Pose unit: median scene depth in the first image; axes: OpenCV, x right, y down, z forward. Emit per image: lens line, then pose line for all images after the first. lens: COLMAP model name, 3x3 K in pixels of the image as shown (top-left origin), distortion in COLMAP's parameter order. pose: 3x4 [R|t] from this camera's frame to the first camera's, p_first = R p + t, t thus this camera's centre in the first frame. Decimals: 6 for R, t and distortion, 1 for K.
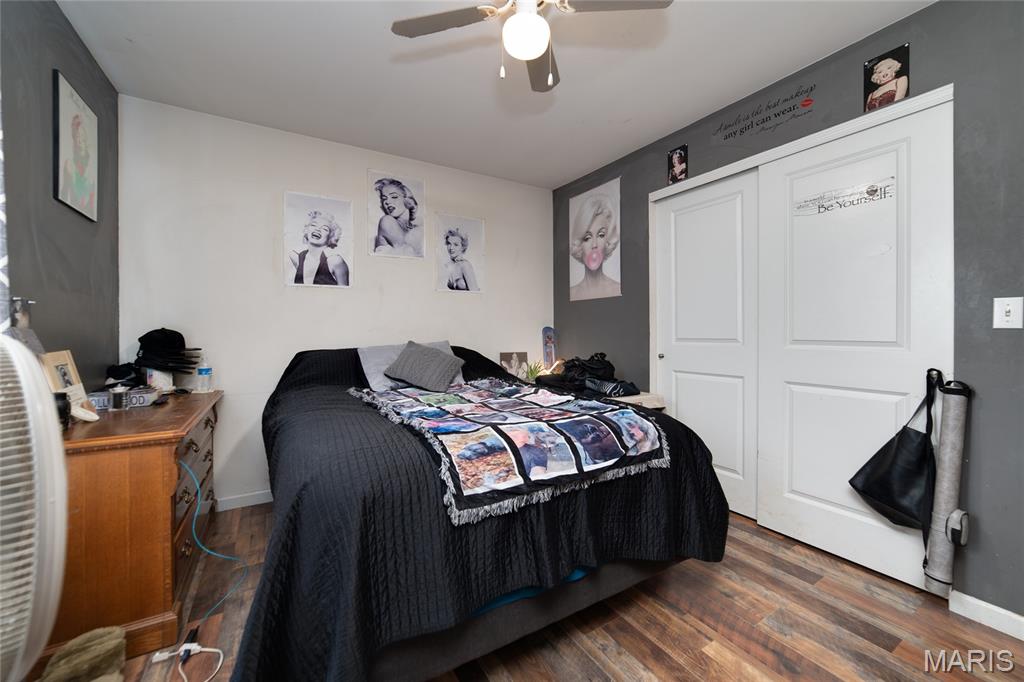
lens RADIAL K [[400.9, 0, 514.7], [0, 400.9, 342.1], [0, 0, 1]] dist [-0.022806, 0.009721]
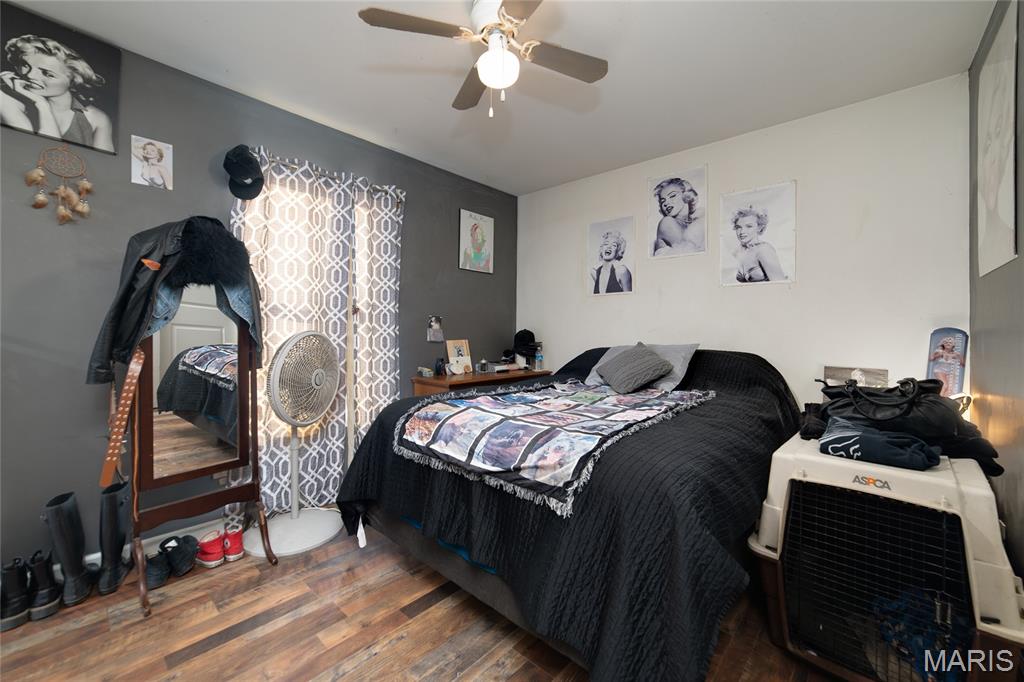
lens RADIAL K [[400.9, 0, 514.7], [0, 400.9, 342.1], [0, 0, 1]] dist [-0.022806, 0.009721]
pose [[0.292438, 0.031020, -0.955781, 0.571910], [-0.035986, 0.999123, 0.021416, -0.011759], [0.955607, 0.028132, 0.293297, 0.374411]]
